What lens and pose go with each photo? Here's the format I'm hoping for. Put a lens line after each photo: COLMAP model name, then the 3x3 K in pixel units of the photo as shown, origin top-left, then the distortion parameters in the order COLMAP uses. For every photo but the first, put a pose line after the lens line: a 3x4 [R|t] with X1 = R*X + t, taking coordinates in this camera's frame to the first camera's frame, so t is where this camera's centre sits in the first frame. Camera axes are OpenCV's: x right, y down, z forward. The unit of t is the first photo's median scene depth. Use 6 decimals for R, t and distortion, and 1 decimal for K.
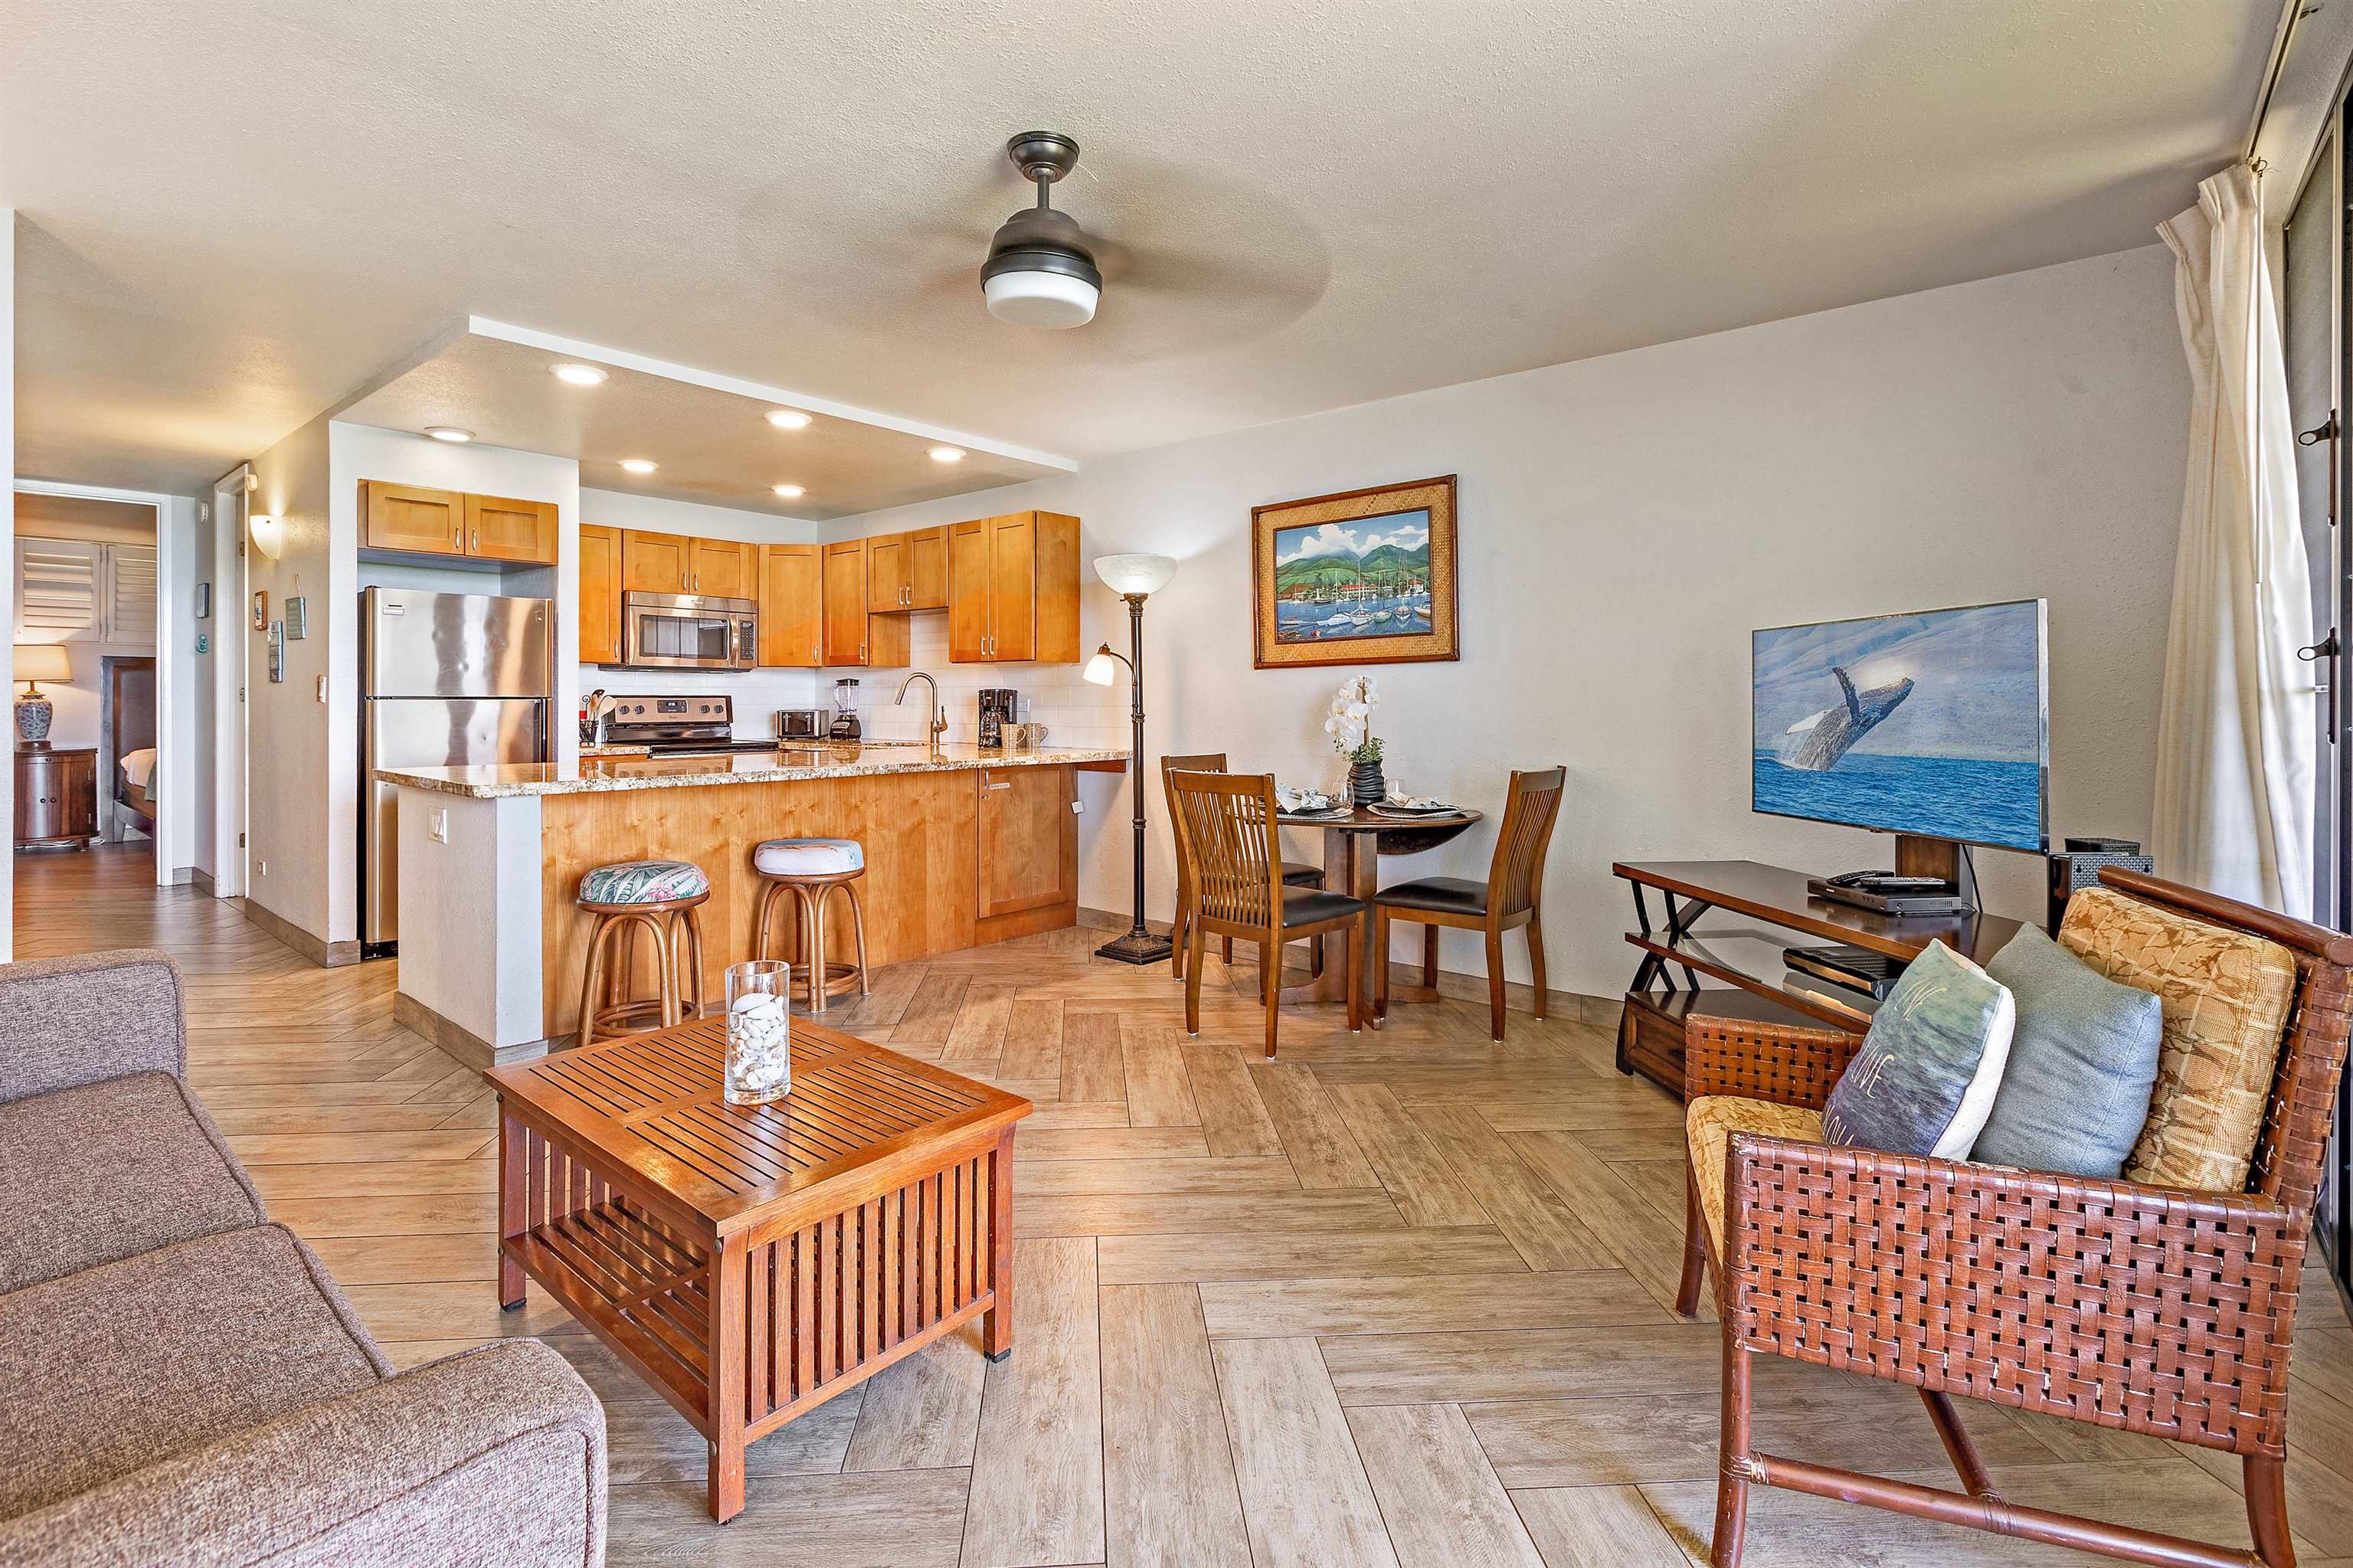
lens RADIAL K [[1107.8, 0, 1167.8], [0, 1107.8, 697.2], [0, 0, 1]] dist [0.001833, -0.002578]
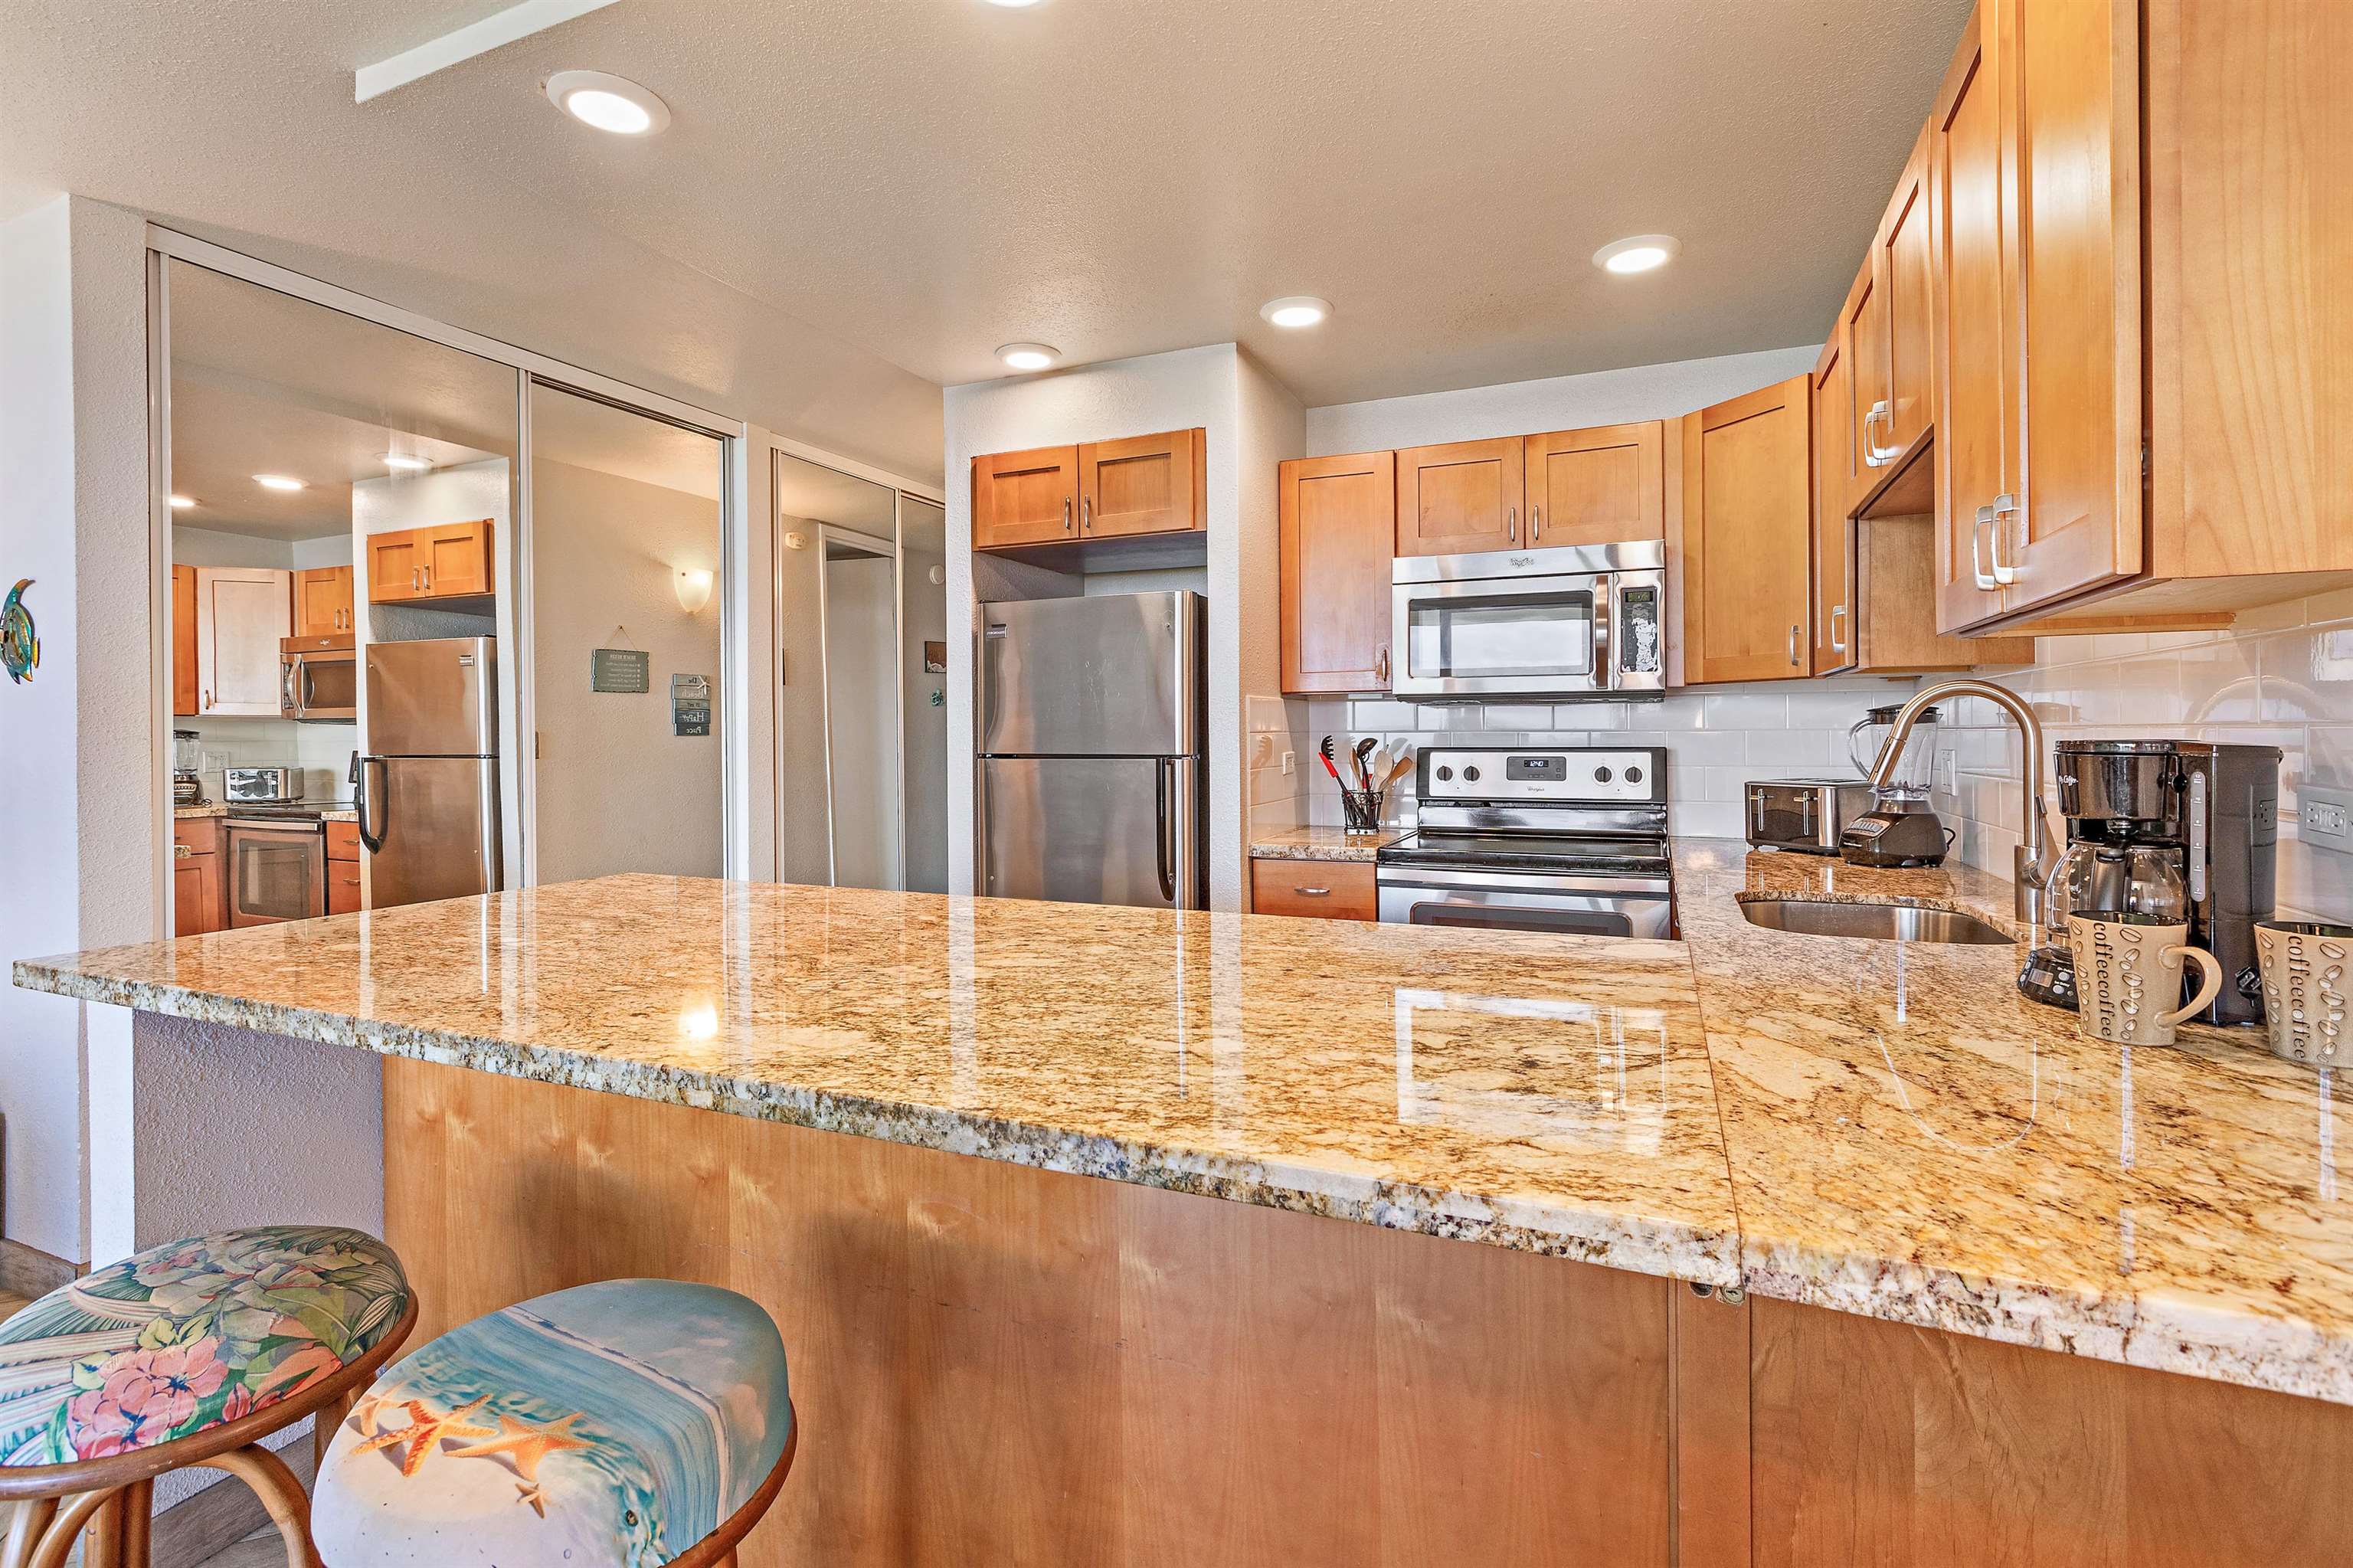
lens RADIAL K [[1107.8, 0, 1168.8], [0, 1107.8, 715.6], [0, 0, 1]] dist [0.001833, -0.002578]
pose [[0.292300, -0.019478, -0.956128, 0.005288], [0.007826, 0.999808, -0.017976, -0.010518], [0.956295, -0.002228, 0.292396, 0.833264]]
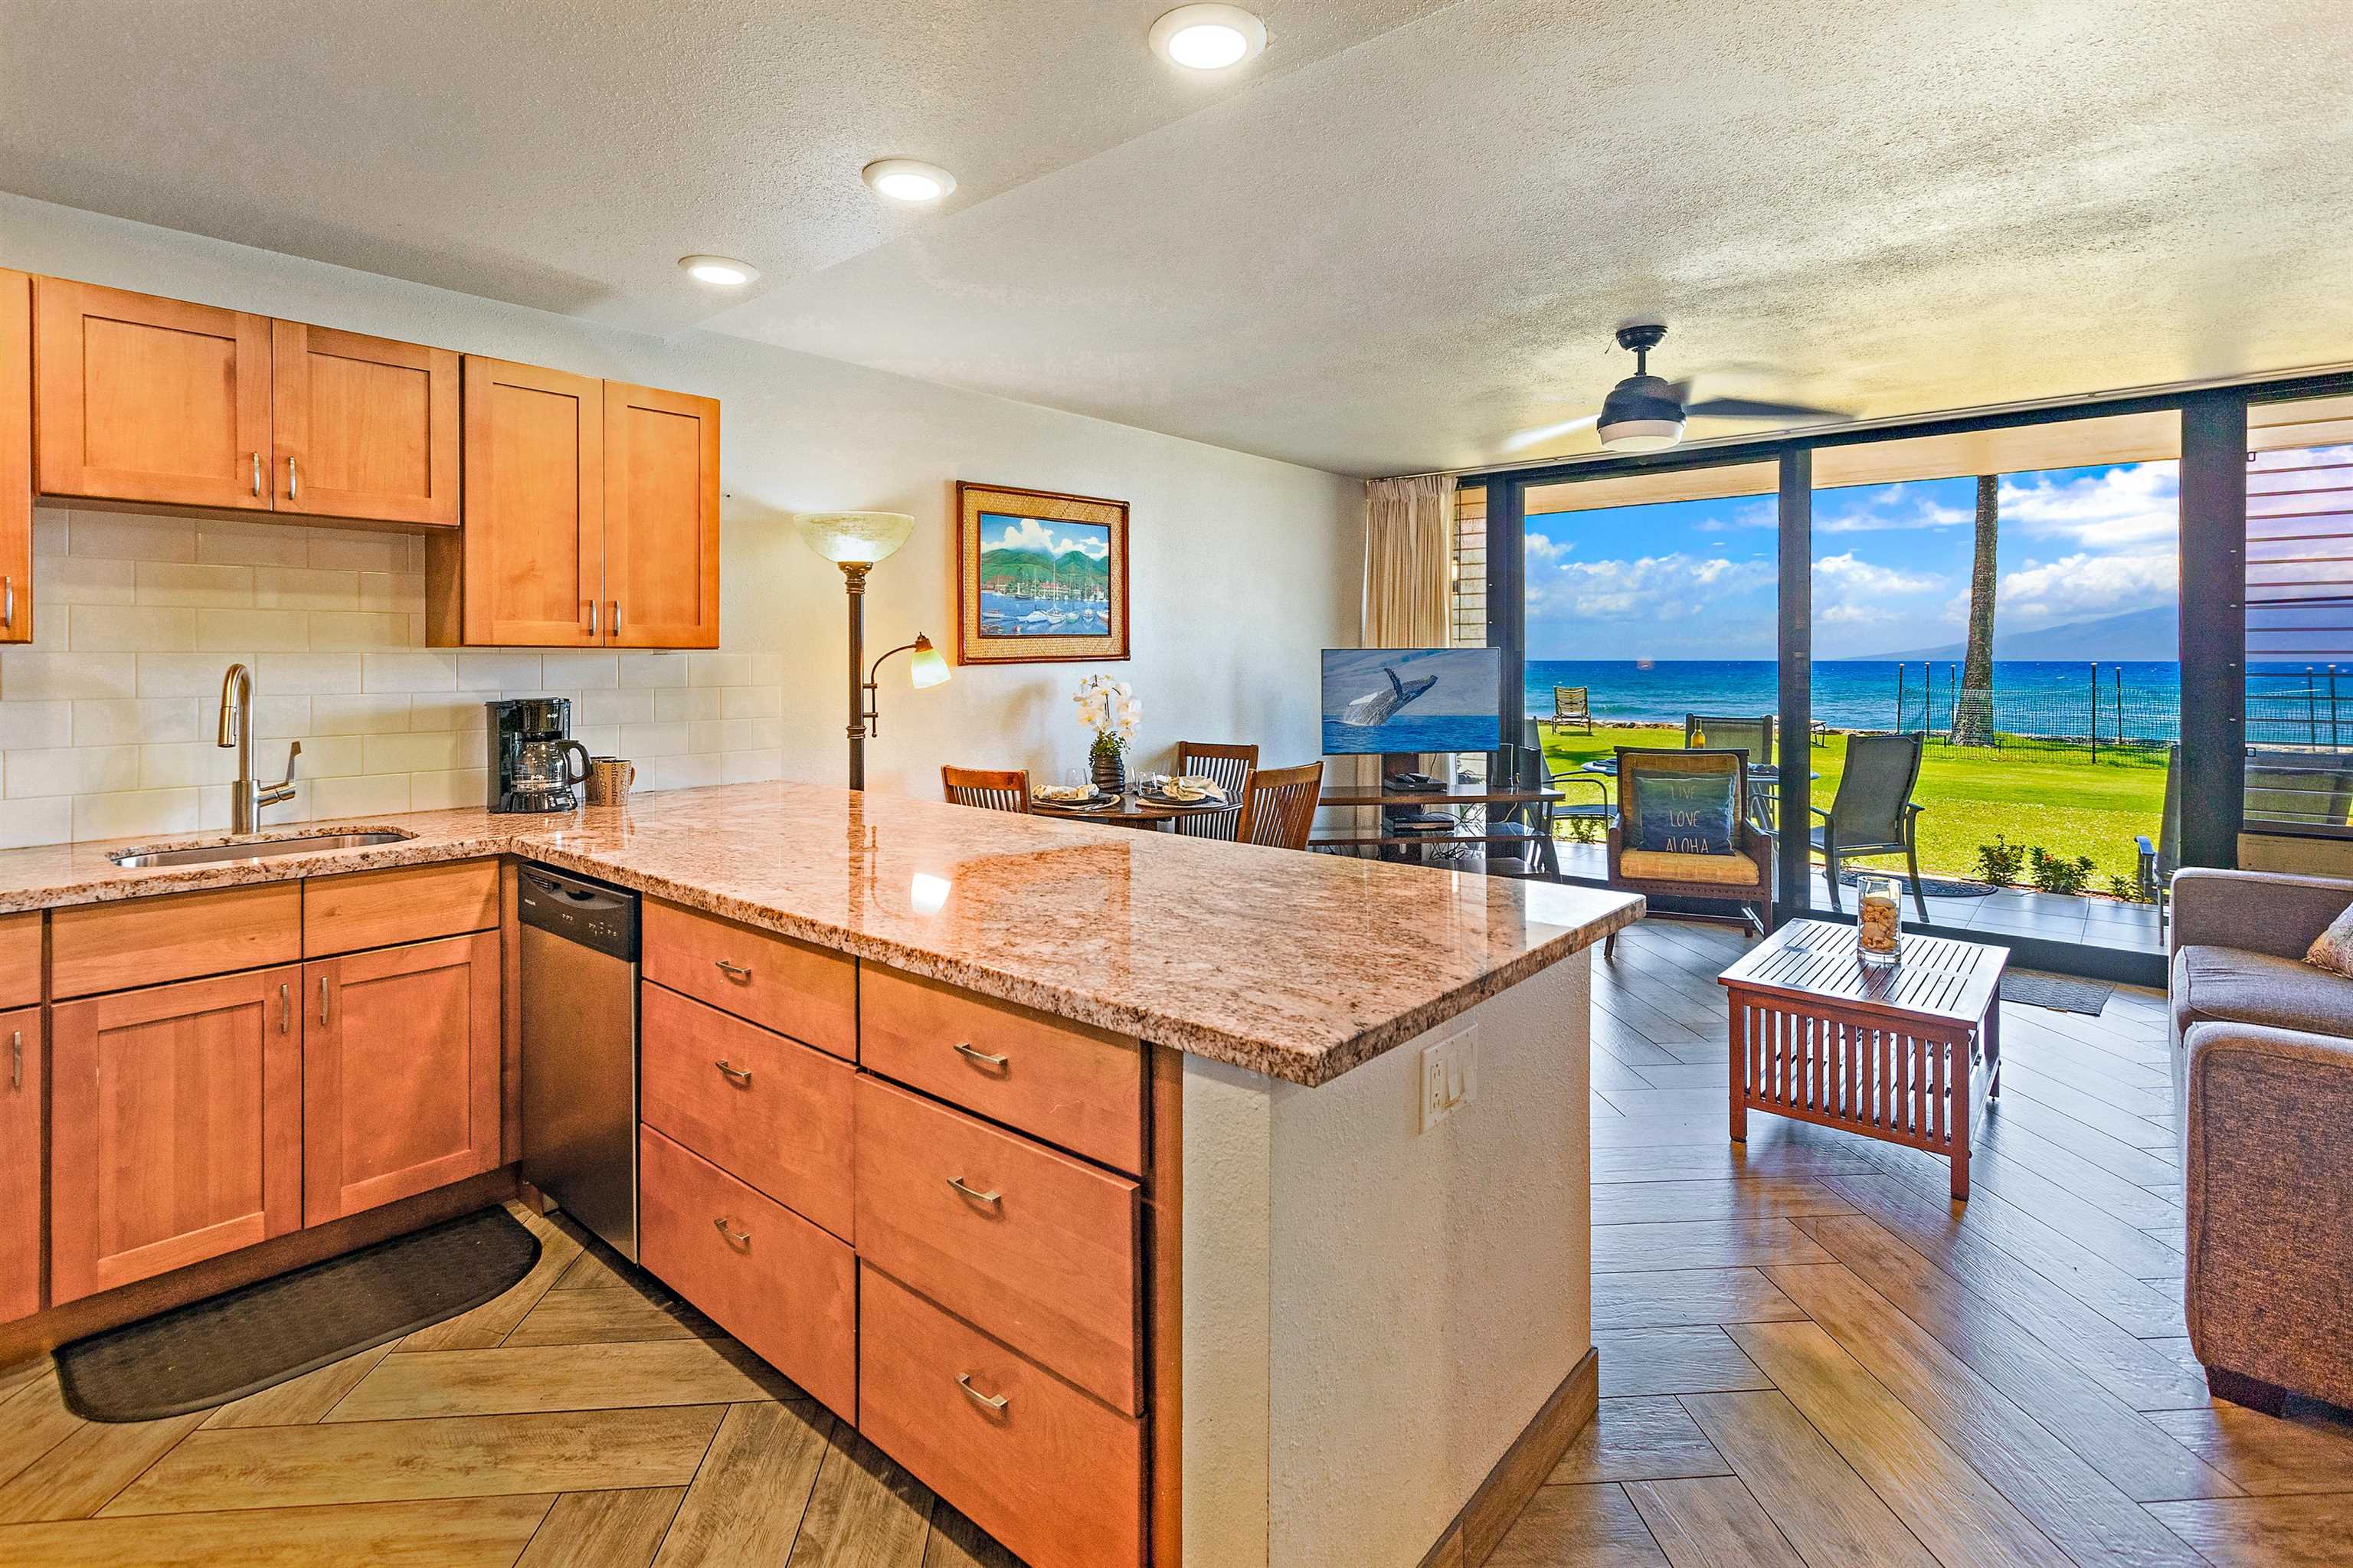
lens RADIAL K [[1107.8, 0, 1169.6], [0, 1107.8, 659.4], [0, 0, 1]] dist [0.001833, -0.002578]
pose [[-0.001339, -0.003353, 0.999993, -0.749067], [-0.000277, 0.999994, 0.003353, -0.030349], [-0.999999, -0.000272, -0.001339, 0.776673]]
